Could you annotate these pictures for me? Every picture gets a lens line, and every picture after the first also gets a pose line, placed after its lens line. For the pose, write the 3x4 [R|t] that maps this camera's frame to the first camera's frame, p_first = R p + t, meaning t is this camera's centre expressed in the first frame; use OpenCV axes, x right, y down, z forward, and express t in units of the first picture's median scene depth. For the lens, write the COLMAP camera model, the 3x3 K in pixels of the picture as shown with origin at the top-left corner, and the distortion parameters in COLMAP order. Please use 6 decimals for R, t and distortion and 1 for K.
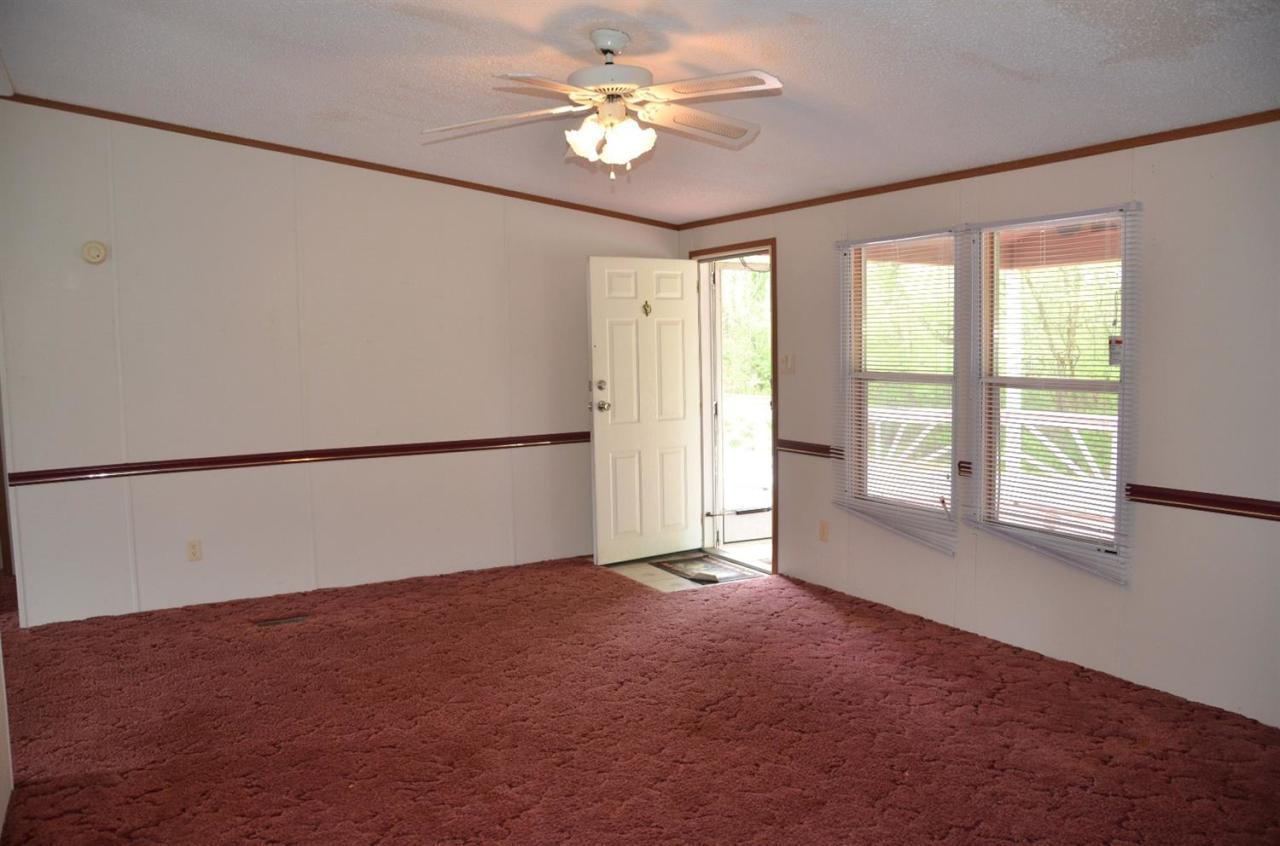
lens RADIAL K [[1032.2, 0, 639.9], [0, 1032.2, 423.9], [0, 0, 1]] dist [-0.017606, 0.017985]
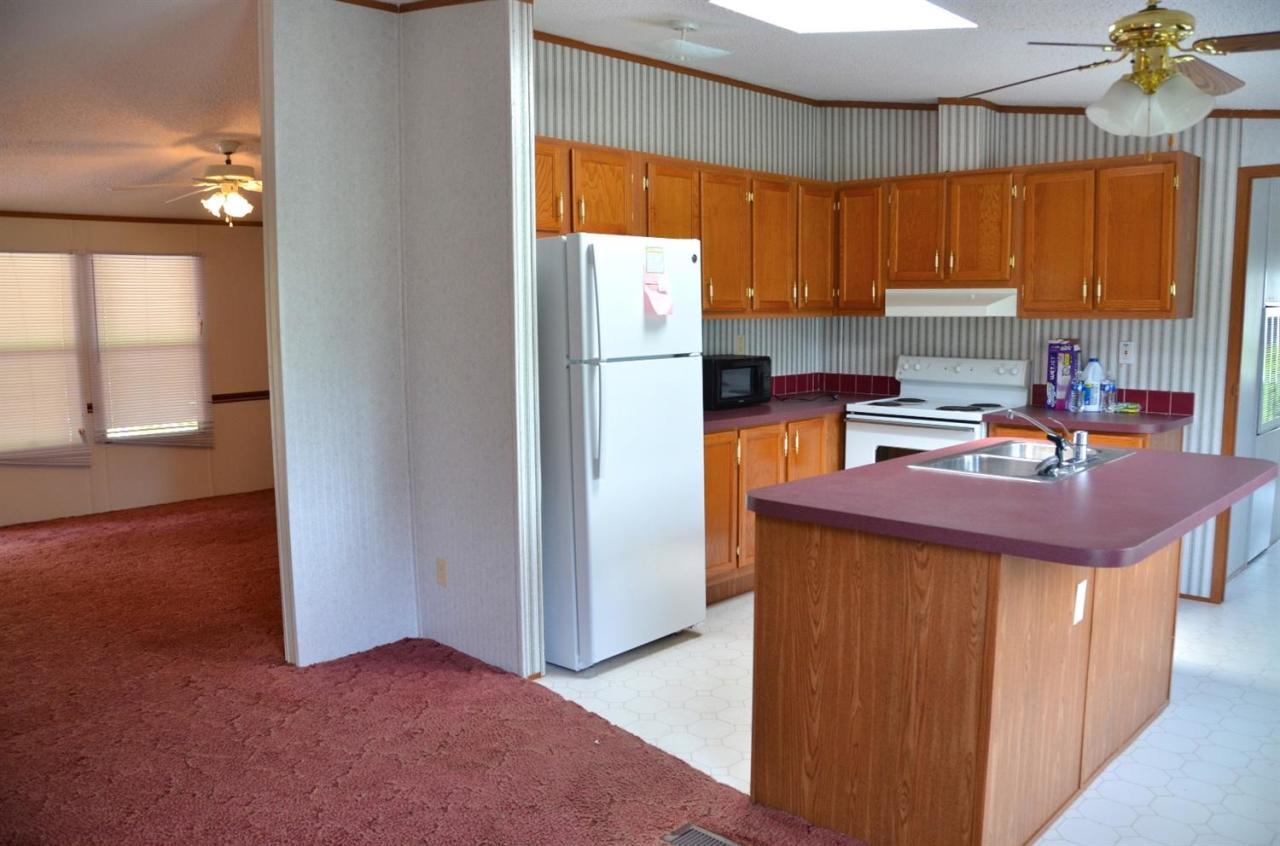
lens RADIAL K [[1032.2, 0, 640.3], [0, 1032.2, 421.5], [0, 0, 1]] dist [-0.017606, 0.017985]
pose [[-0.309766, -0.089855, 0.946557, -1.545101], [0.082321, 0.989252, 0.120848, -0.060164], [-0.947242, 0.115356, -0.299040, 0.713114]]
